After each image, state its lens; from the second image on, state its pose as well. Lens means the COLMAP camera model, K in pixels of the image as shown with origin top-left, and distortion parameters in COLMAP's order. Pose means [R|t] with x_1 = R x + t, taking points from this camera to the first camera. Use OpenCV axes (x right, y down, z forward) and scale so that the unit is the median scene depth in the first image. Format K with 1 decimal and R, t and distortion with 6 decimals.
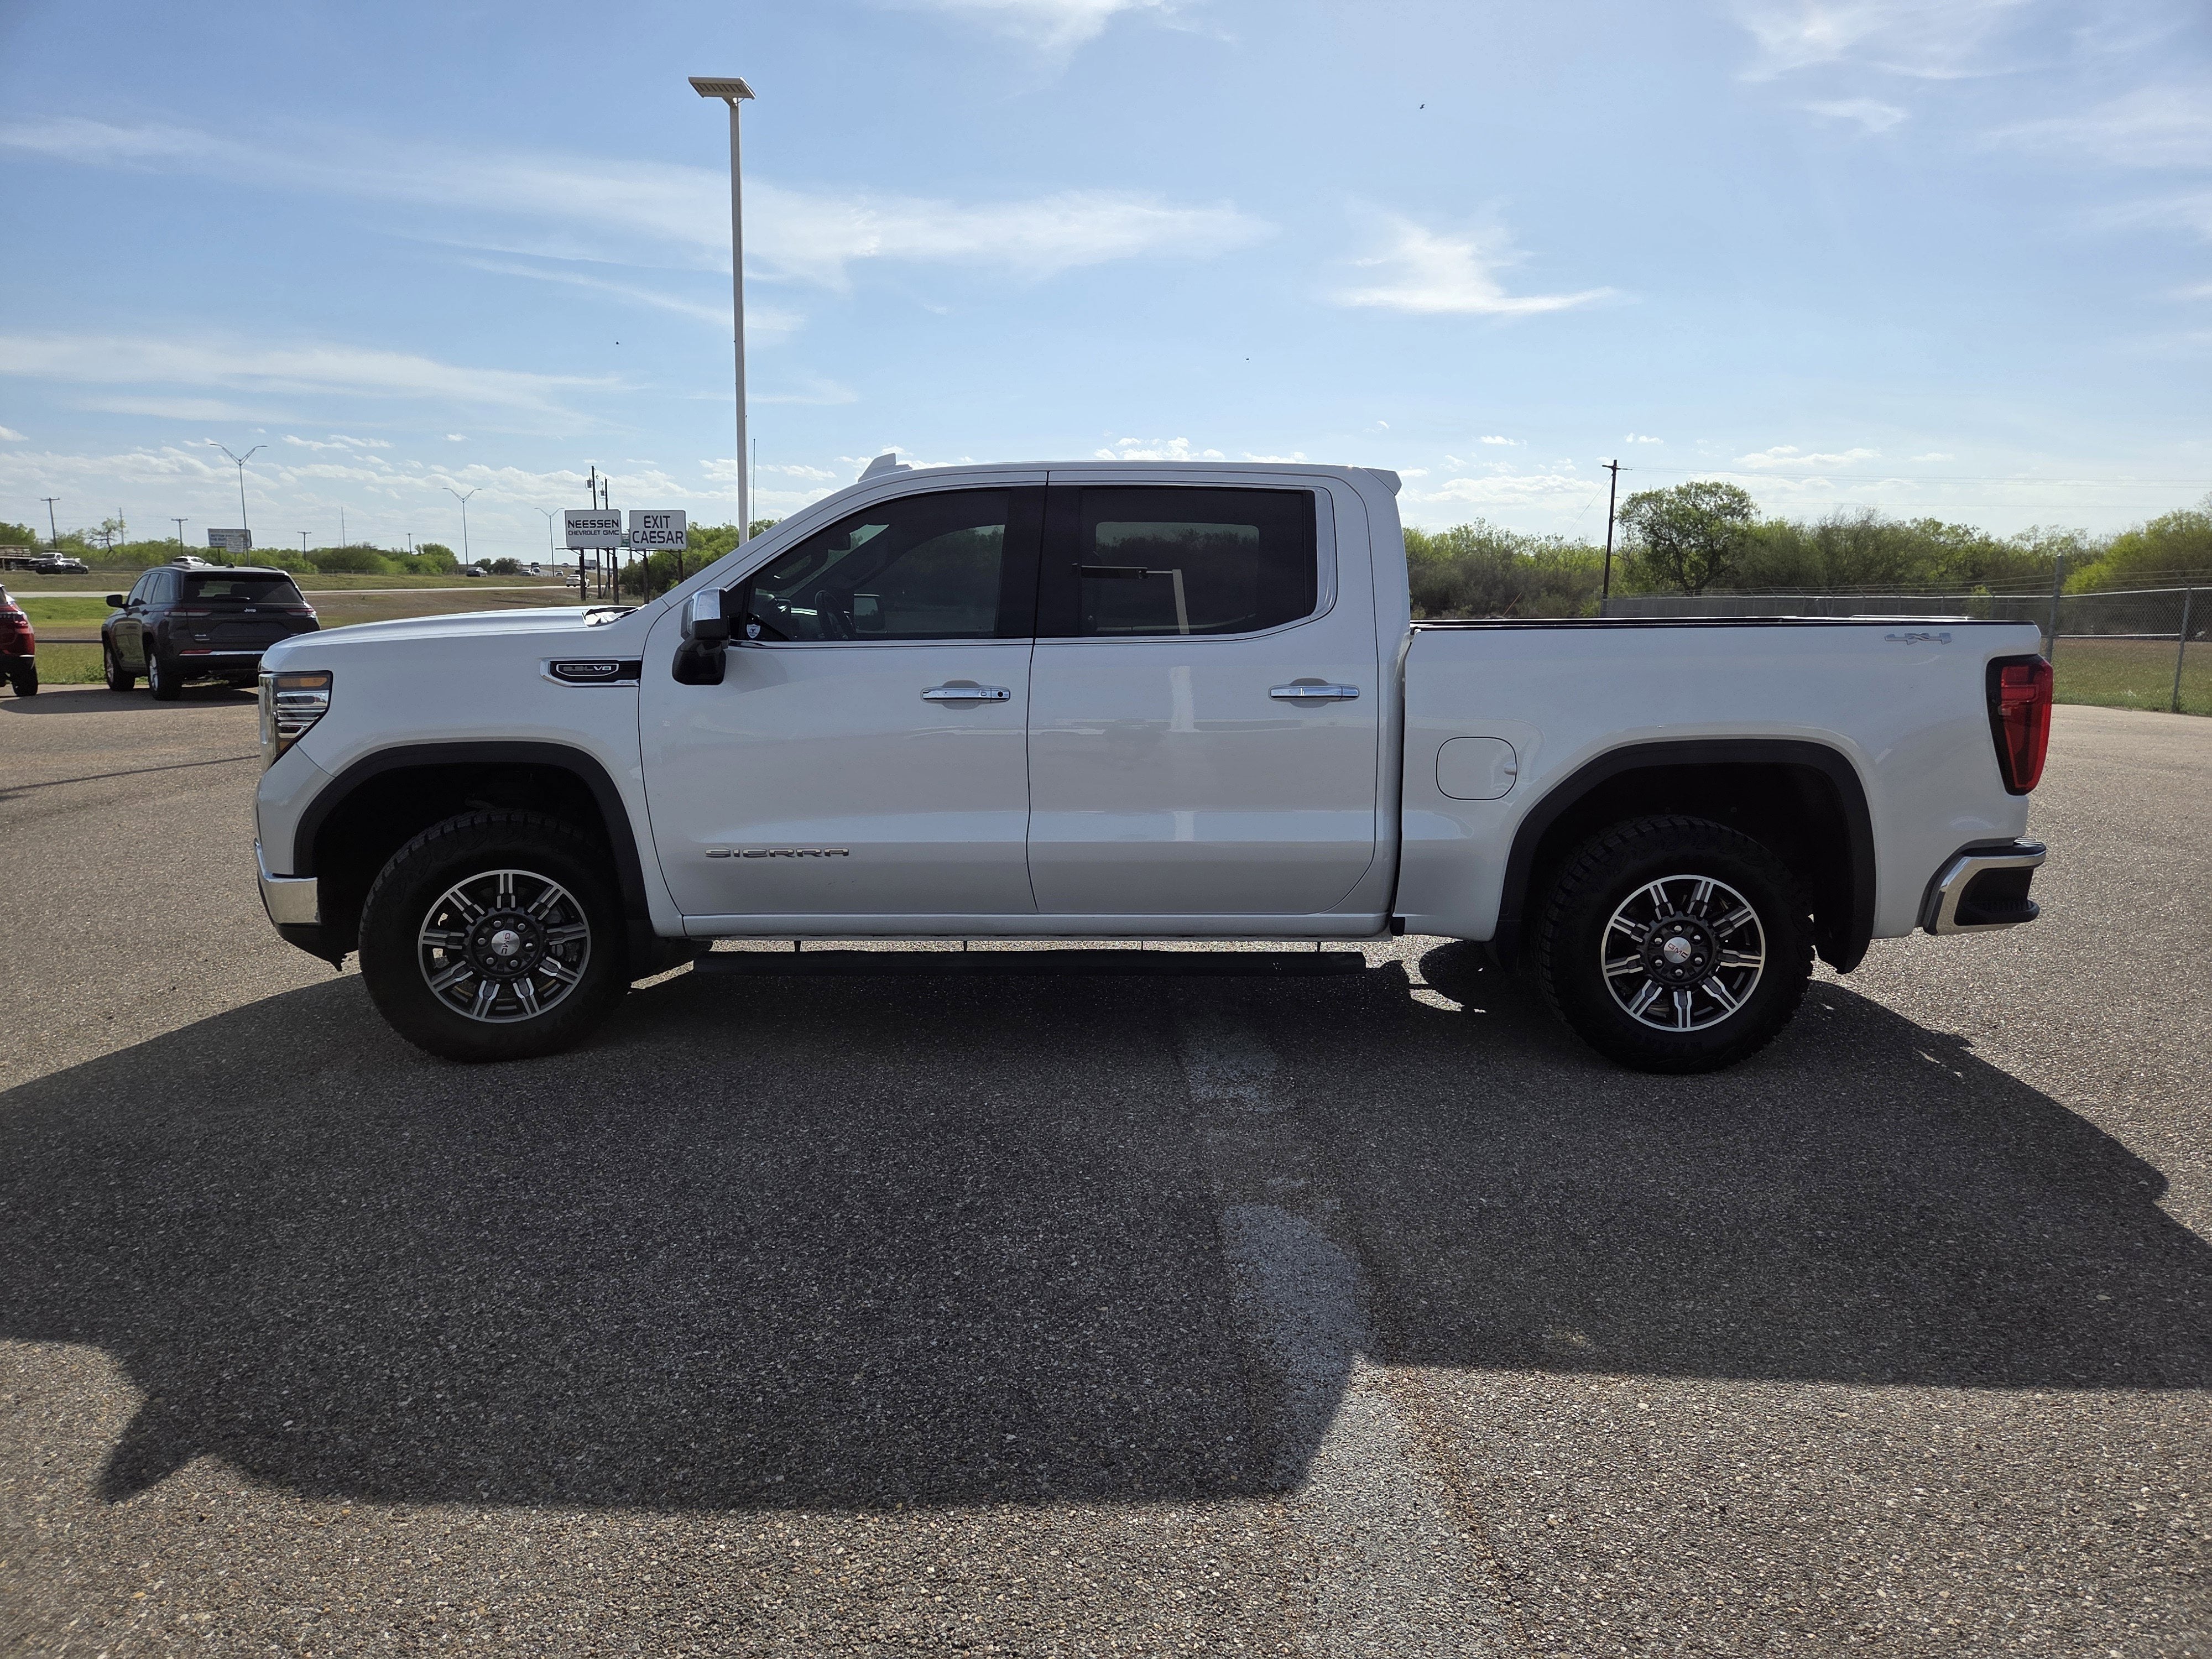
lens RADIAL K [[1478.6, 0, 1106.0], [0, 1478.6, 829.5], [0, 0, 1]] dist [0.069074, -0.062250]
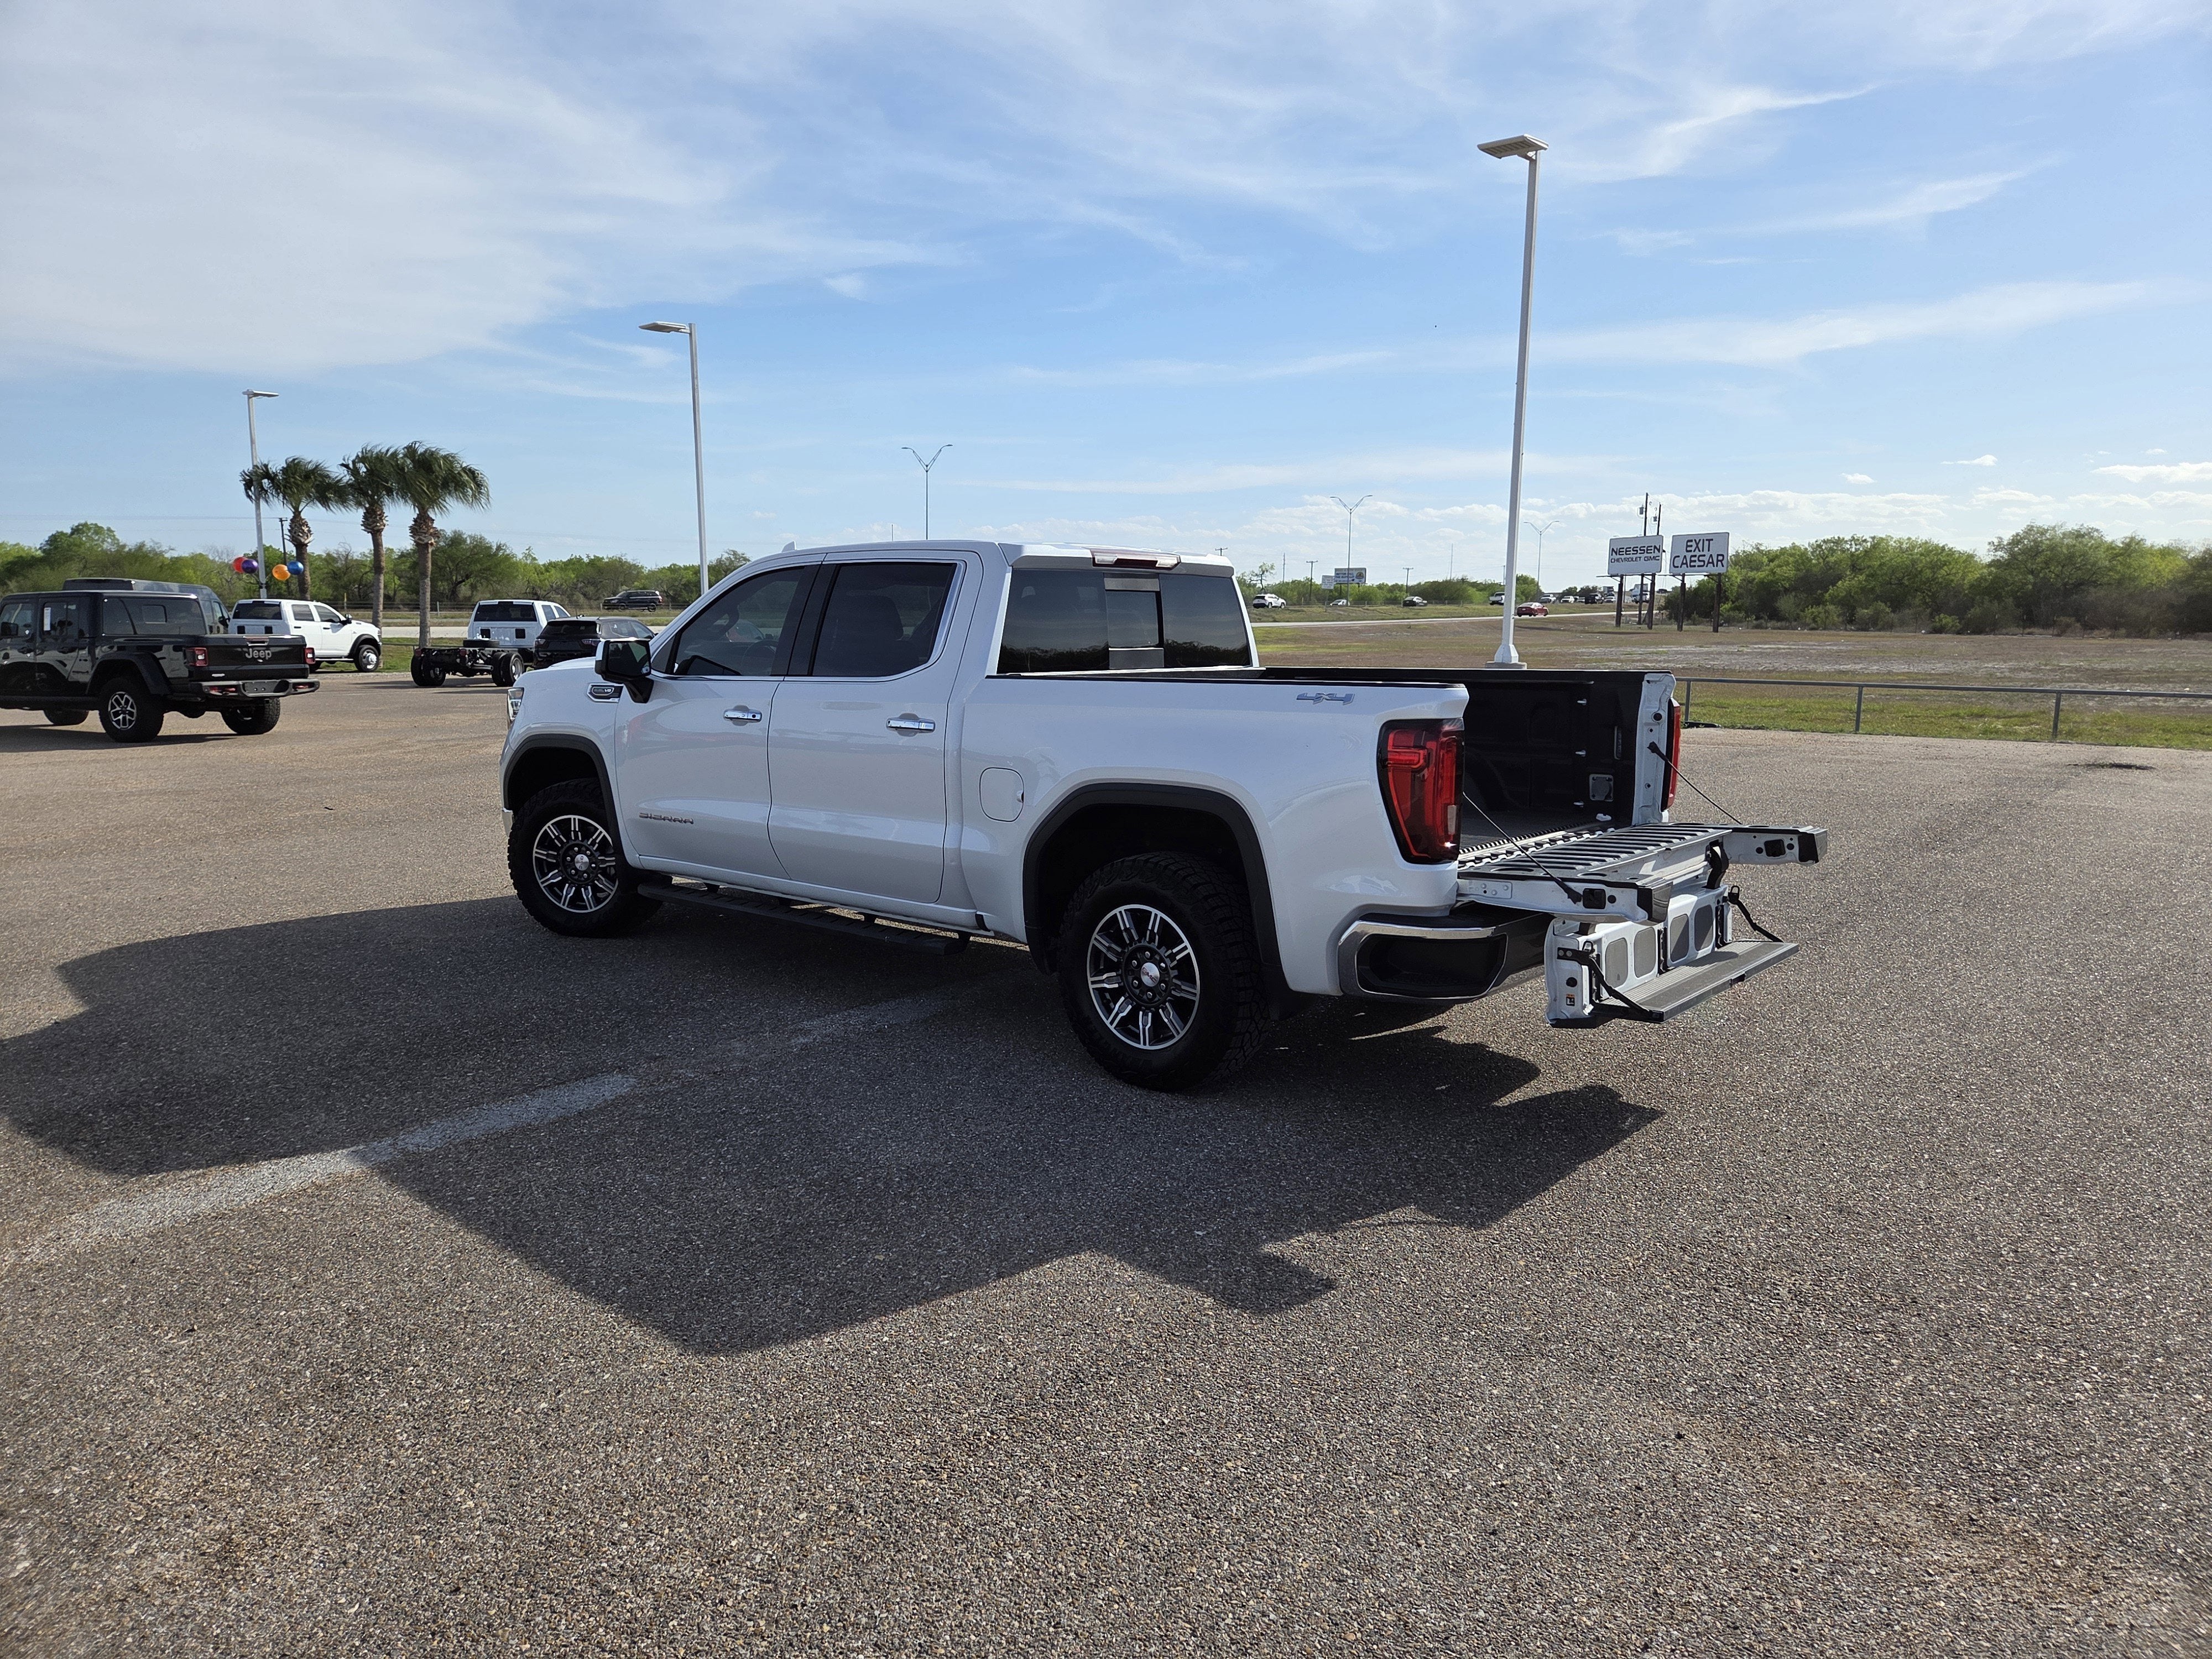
lens RADIAL K [[1471.1, 0, 1089.7], [0, 1471.1, 826.6], [0, 0, 1]] dist [0.067102, -0.059419]
pose [[0.762471, 0.084551, -0.641474, 1.035721], [-0.095857, 0.995246, 0.017243, -0.041527], [0.639882, 0.048342, 0.766951, 0.140206]]
